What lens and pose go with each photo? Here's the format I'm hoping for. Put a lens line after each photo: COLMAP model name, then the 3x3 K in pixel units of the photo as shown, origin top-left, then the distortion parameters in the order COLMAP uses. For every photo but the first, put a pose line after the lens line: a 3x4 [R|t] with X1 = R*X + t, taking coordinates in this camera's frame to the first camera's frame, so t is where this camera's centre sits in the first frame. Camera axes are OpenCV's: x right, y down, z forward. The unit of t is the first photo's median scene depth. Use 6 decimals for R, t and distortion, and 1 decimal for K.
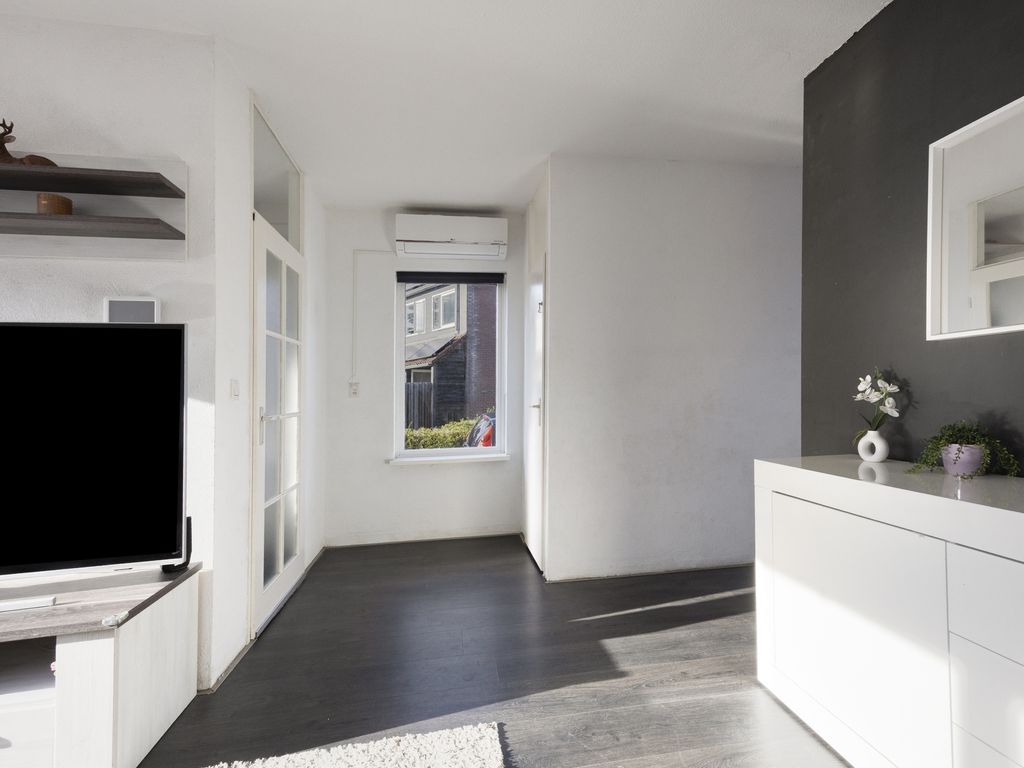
lens RADIAL K [[495.2, 0, 515.6], [0, 495.2, 400.8], [0, 0, 1]] dist [0.019954, 0.000260]
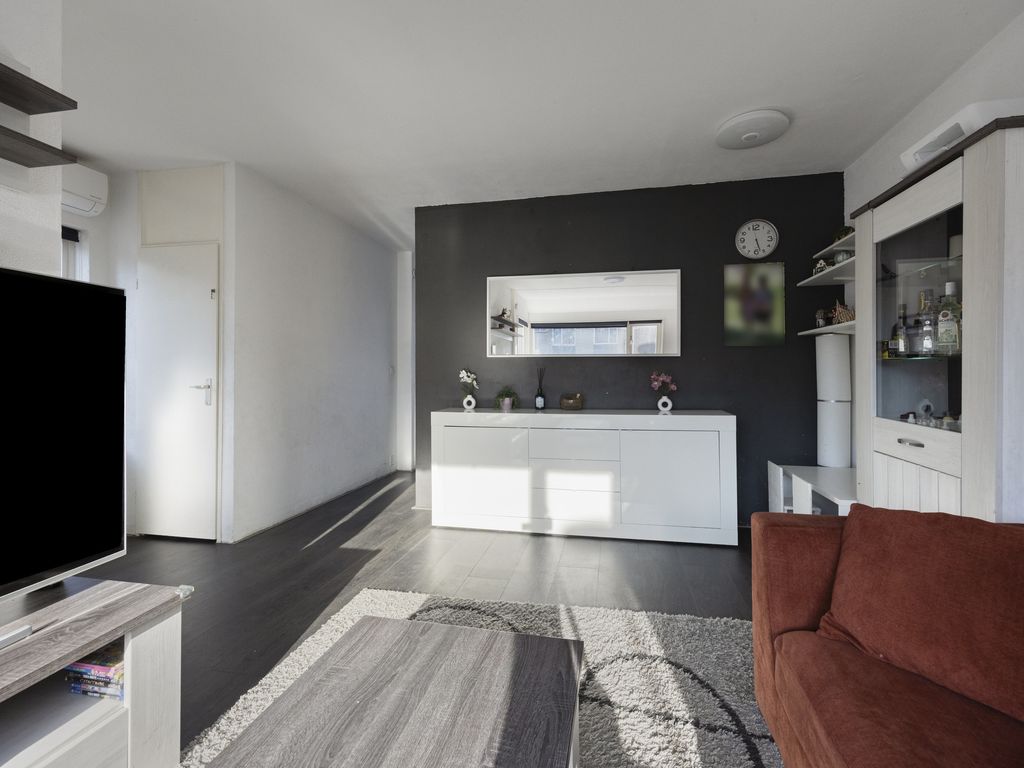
lens RADIAL K [[475.1, 0, 512.0], [0, 475.1, 384.0], [0, 0, 1]] dist [0.000425, -0.000061]
pose [[0.367427, 0.005331, 0.930037, -1.176850], [0.000308, 0.999983, -0.005854, 0.021952], [-0.930052, 0.002437, 0.367419, 0.037455]]
